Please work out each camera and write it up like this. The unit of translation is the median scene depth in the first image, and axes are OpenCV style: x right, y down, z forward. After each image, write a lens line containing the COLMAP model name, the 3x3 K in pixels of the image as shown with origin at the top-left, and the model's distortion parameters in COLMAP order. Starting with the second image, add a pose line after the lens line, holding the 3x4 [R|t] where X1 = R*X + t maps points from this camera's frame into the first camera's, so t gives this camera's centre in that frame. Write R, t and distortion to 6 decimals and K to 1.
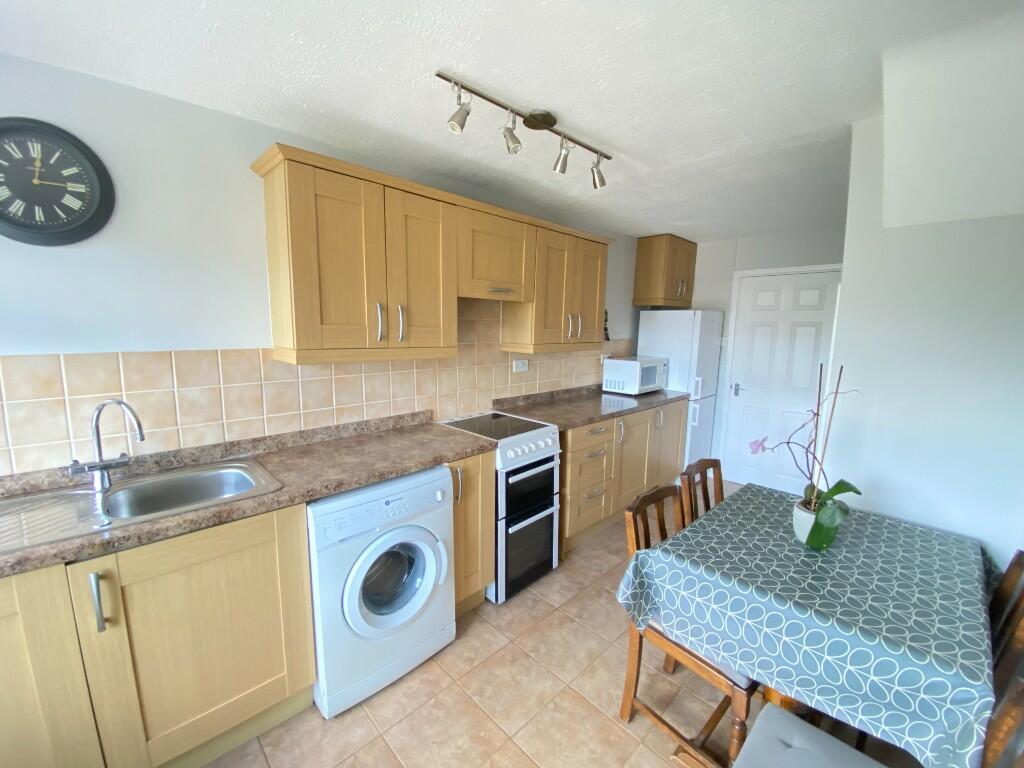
lens RADIAL K [[411.7, 0, 508.7], [0, 411.7, 380.5], [0, 0, 1]] dist [0.001865, -0.015847]
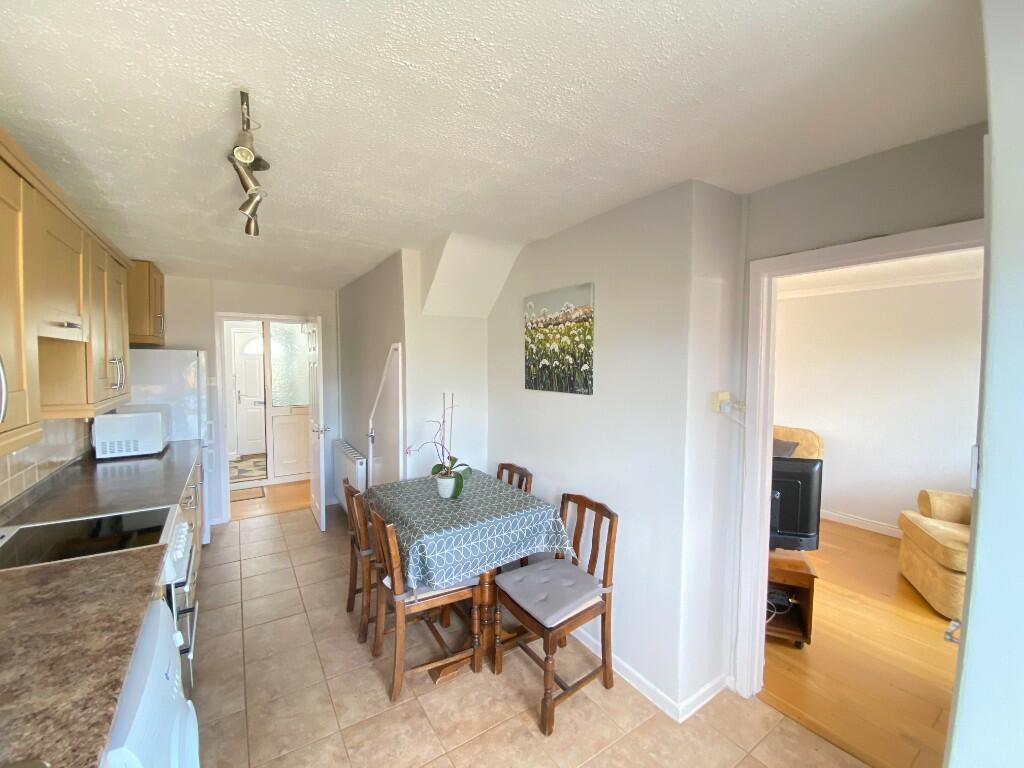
lens RADIAL K [[411.7, 0, 508.7], [0, 411.7, 380.5], [0, 0, 1]] dist [0.001865, -0.015847]
pose [[0.178174, -0.061777, 0.982058, -0.626790], [0.129748, 0.990788, 0.038786, -0.085962], [-0.975407, 0.120509, 0.184548, 0.268055]]
